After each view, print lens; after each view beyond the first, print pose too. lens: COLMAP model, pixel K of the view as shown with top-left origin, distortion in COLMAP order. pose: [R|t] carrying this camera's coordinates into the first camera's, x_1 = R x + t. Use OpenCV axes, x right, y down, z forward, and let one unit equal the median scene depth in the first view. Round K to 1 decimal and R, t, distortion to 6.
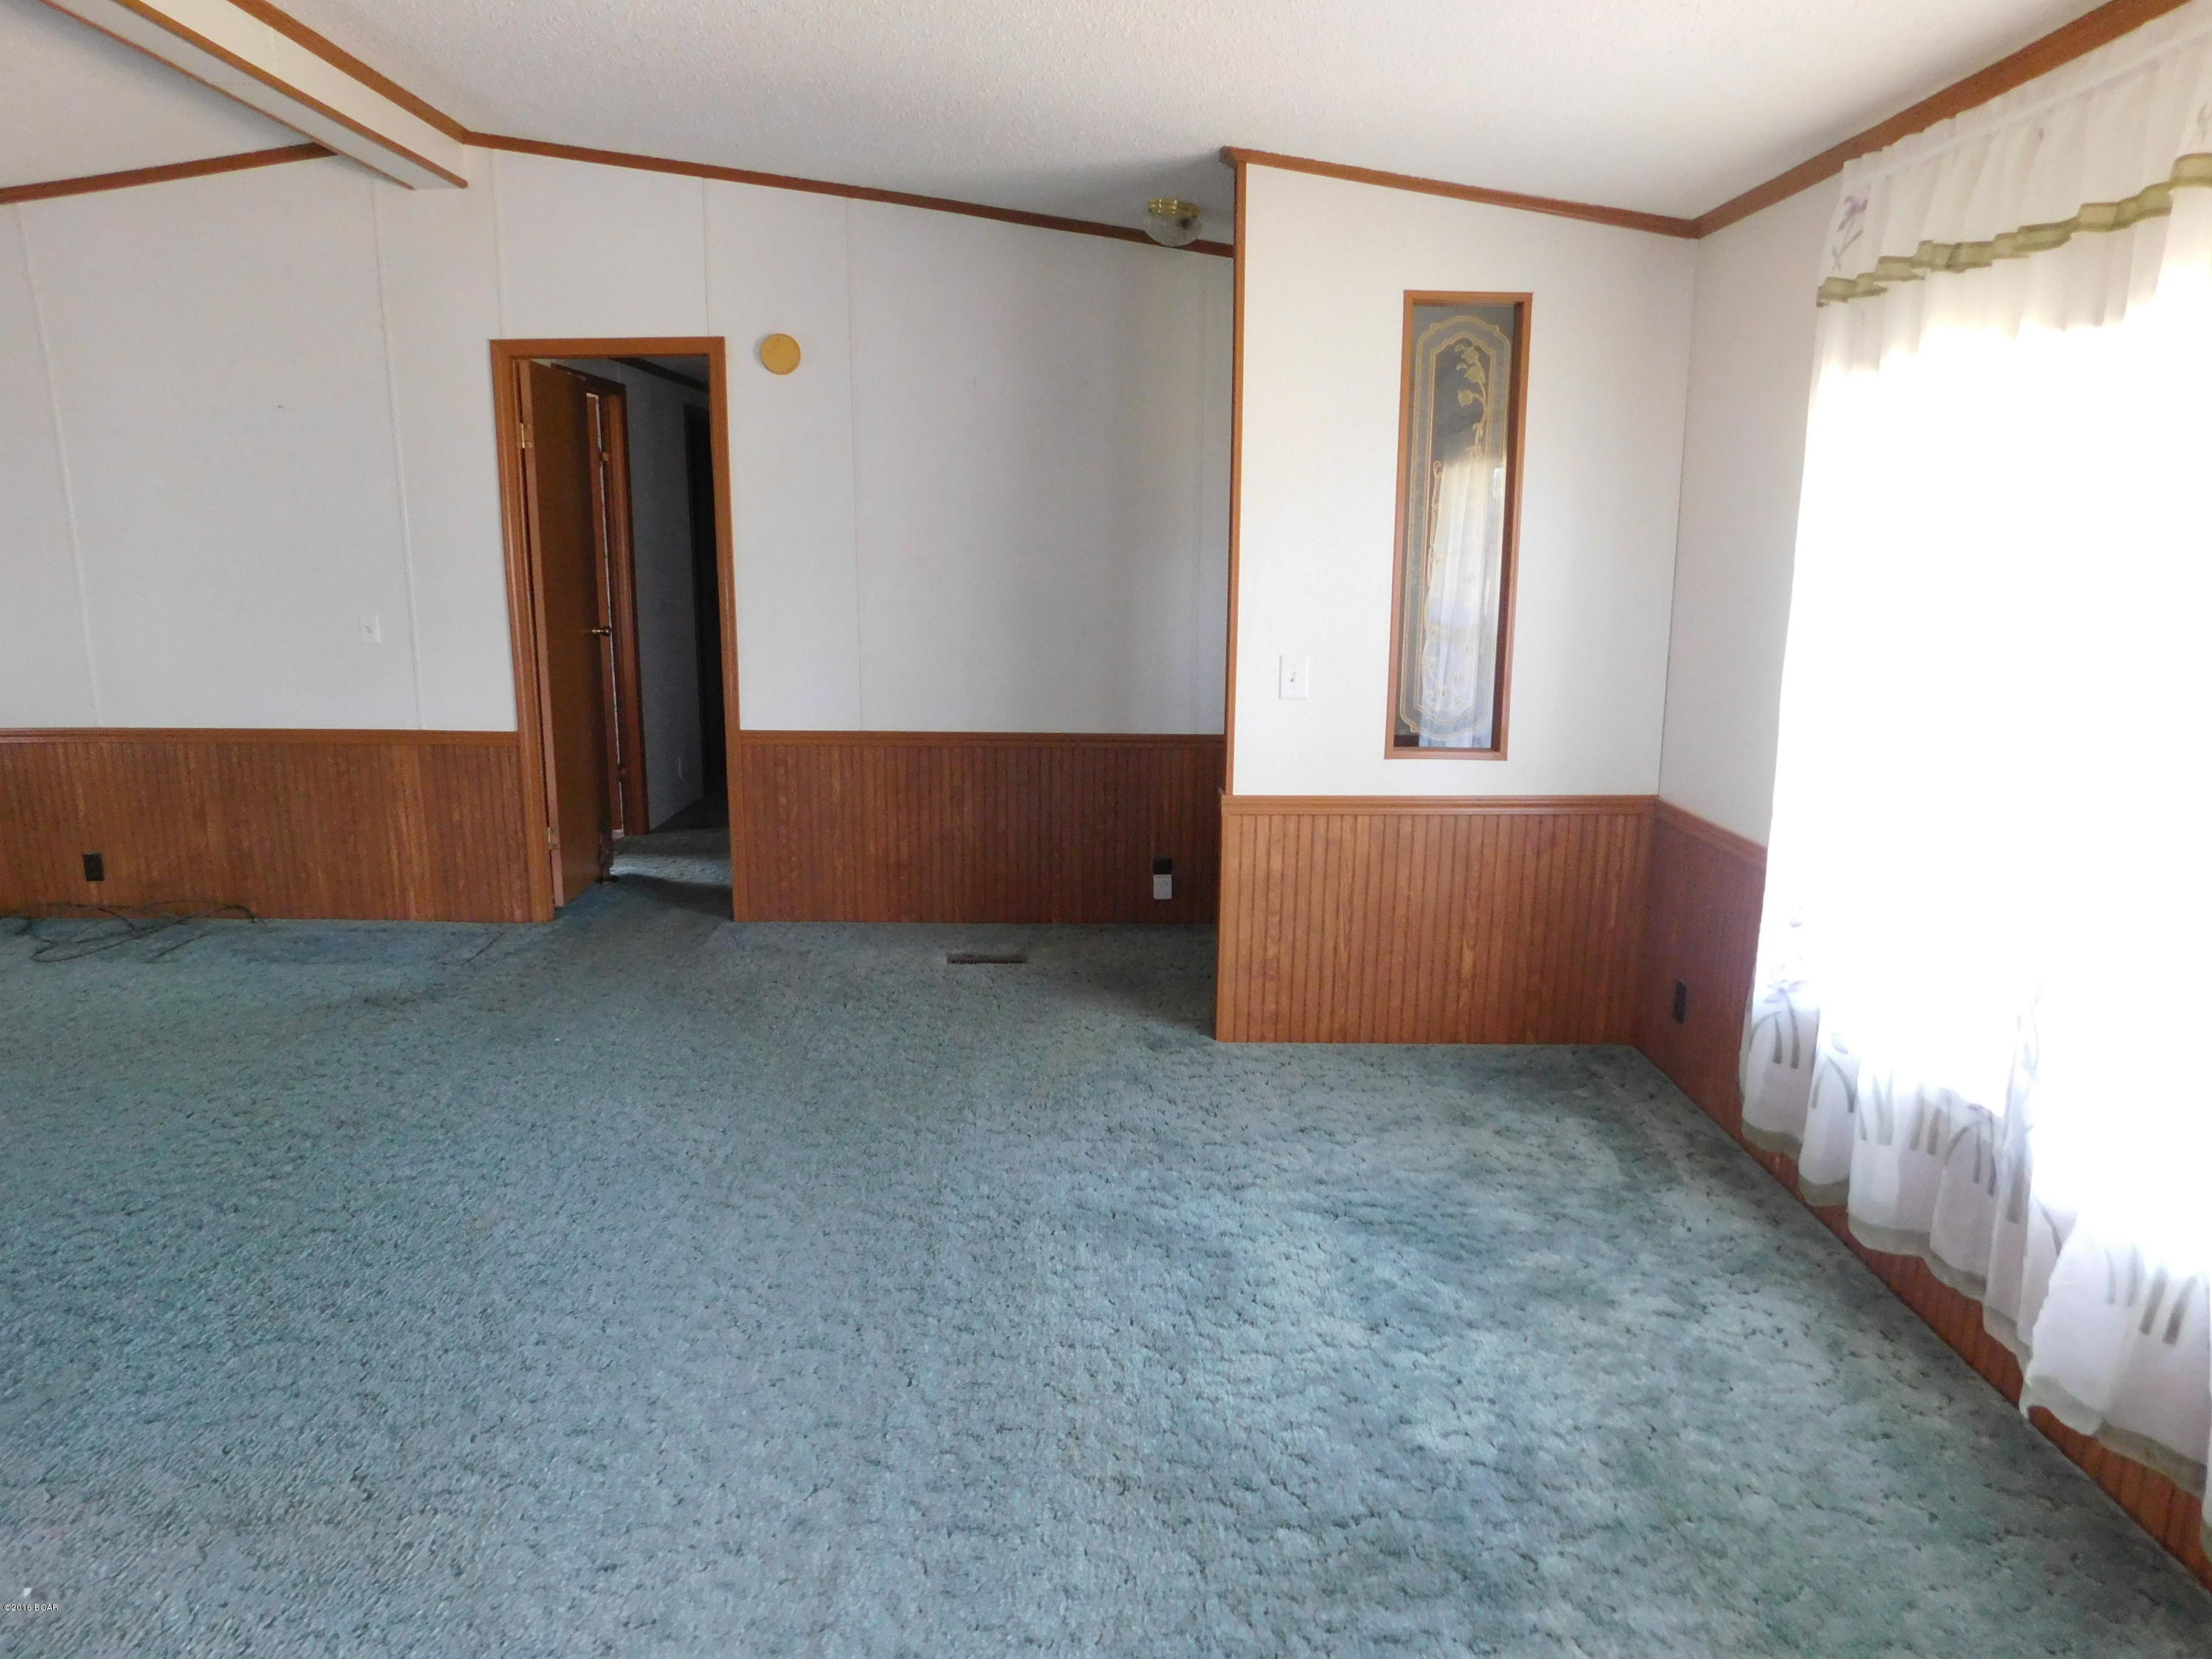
lens RADIAL K [[1477.9, 0, 1106.3], [0, 1477.9, 829.7], [0, 0, 1]] dist [0.000870, 0.000354]
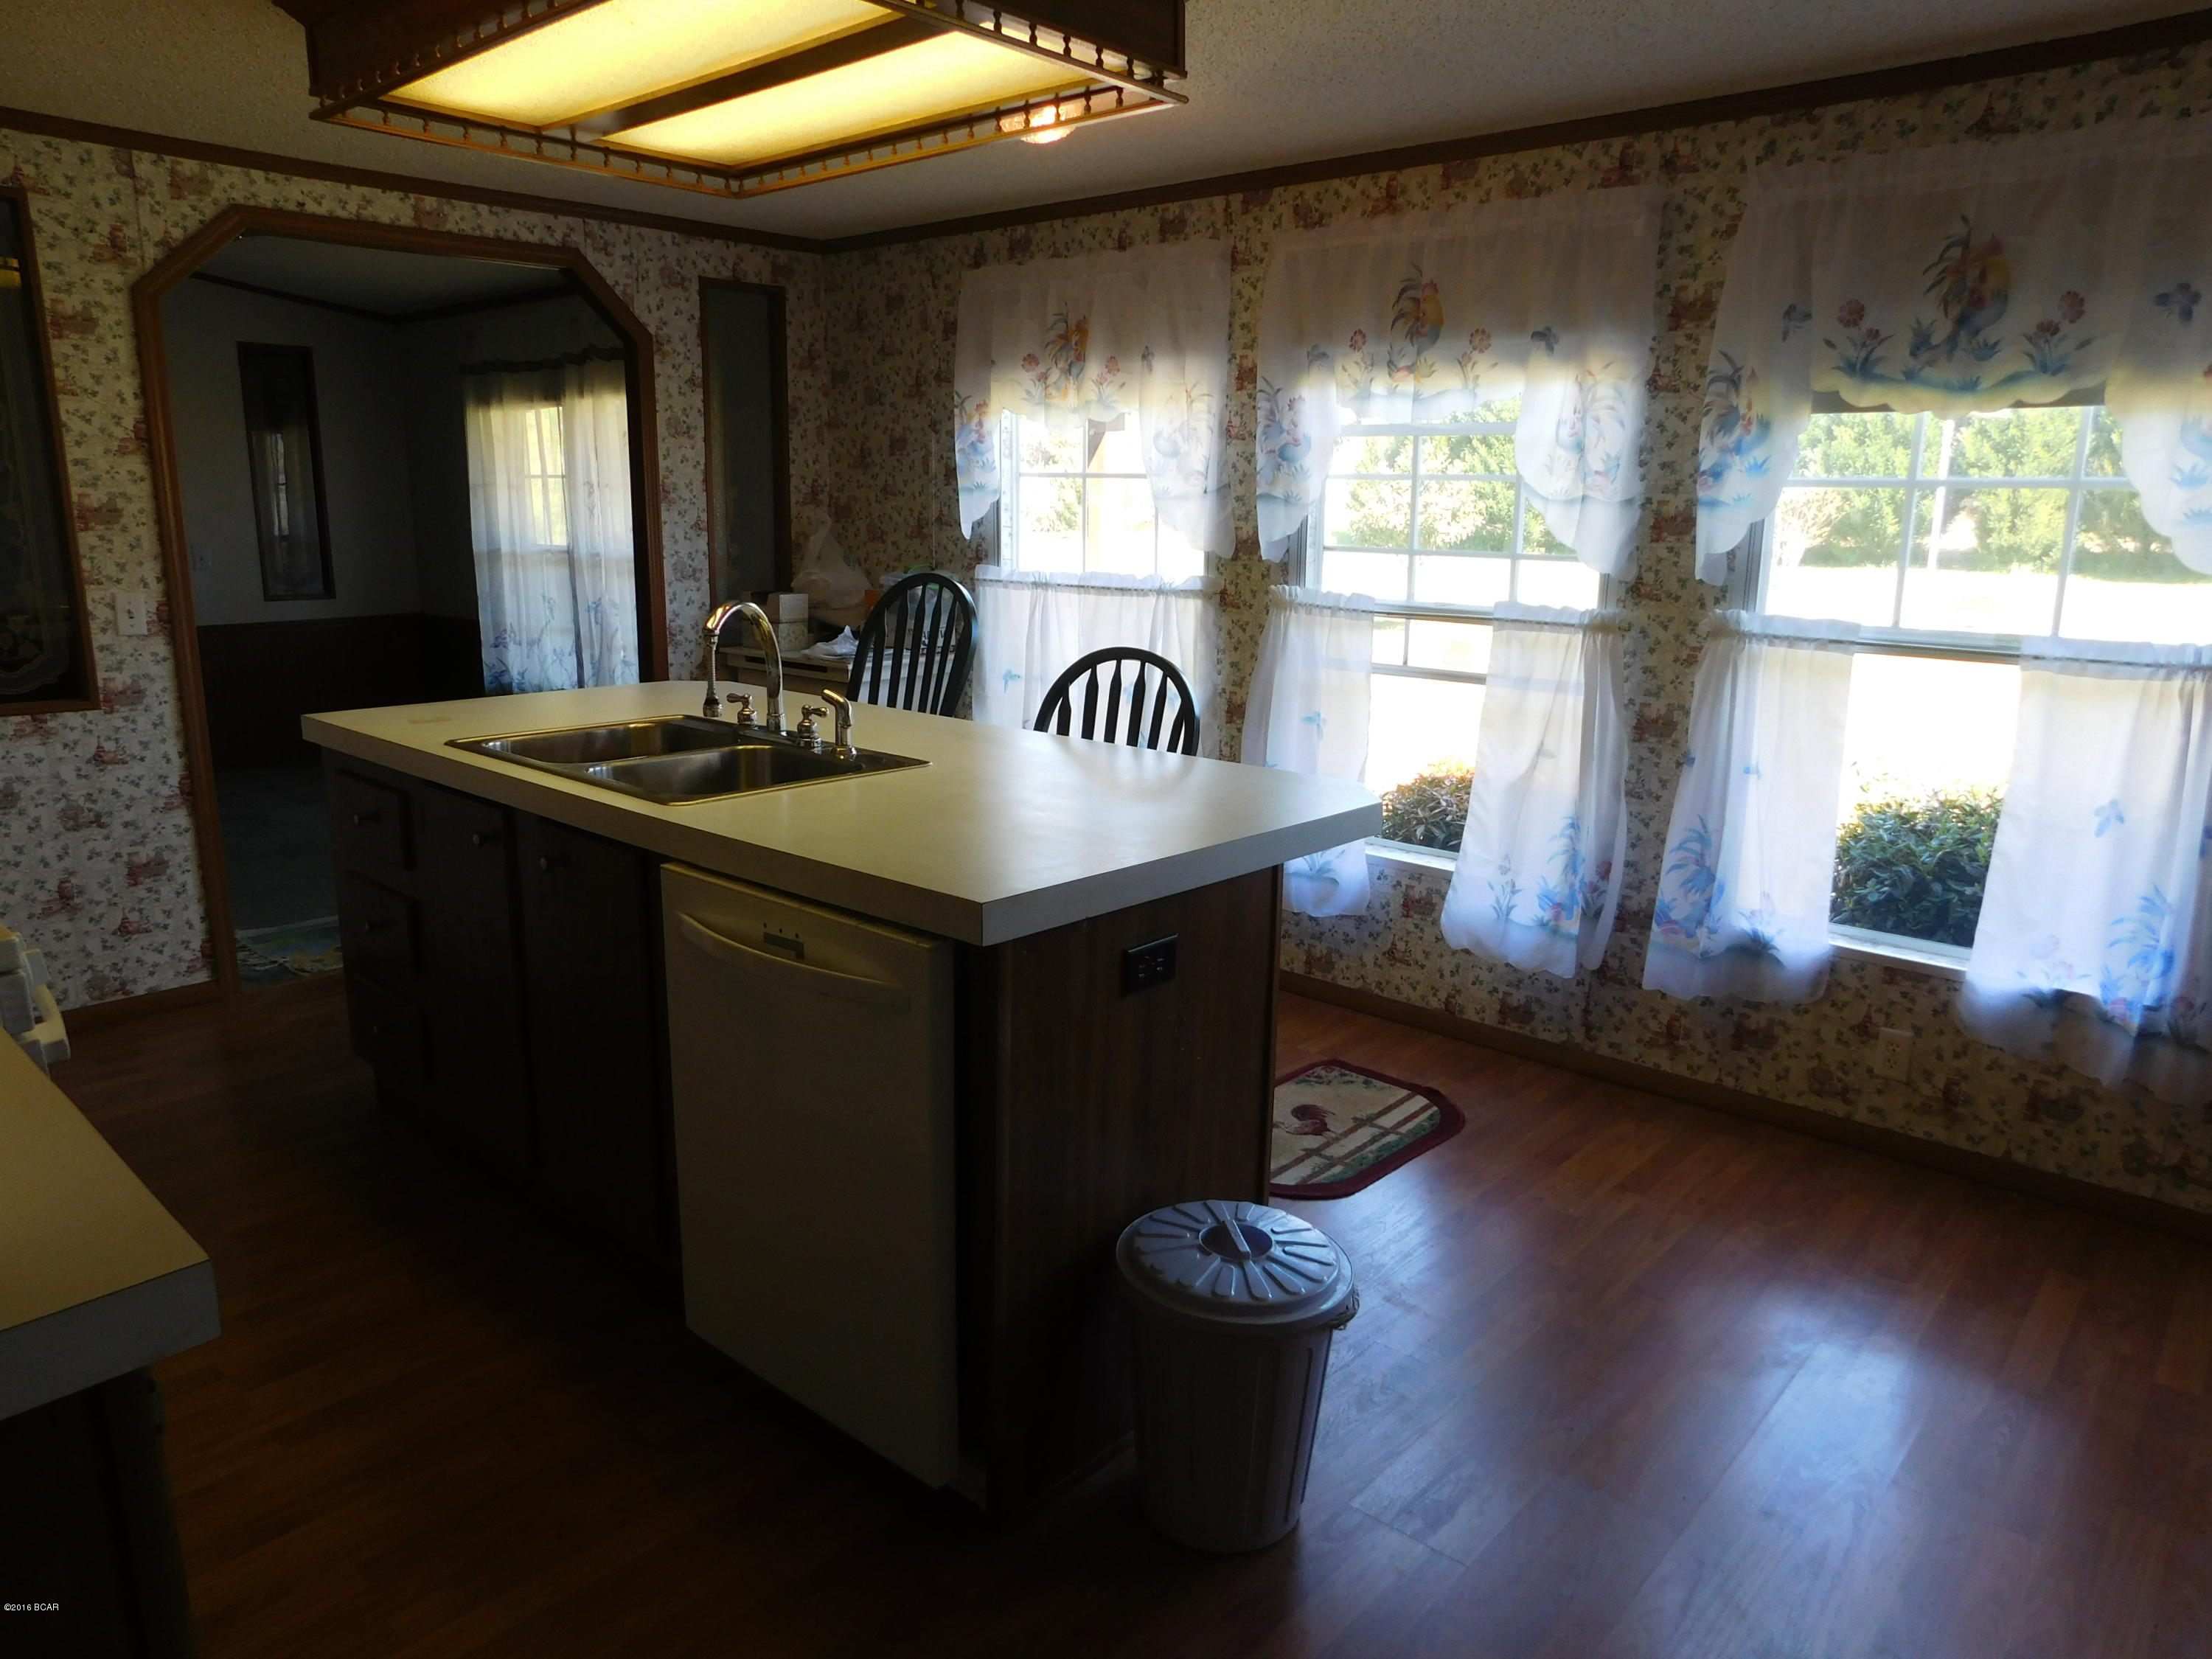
lens RADIAL K [[1477.9, 0, 1102.5], [0, 1477.9, 826.6], [0, 0, 1]] dist [0.000870, 0.000354]
pose [[0.683045, -0.160894, 0.712434, -0.457102], [0.144897, 0.985897, 0.083733, 0.226522], [-0.715859, 0.046036, 0.696725, -0.997494]]
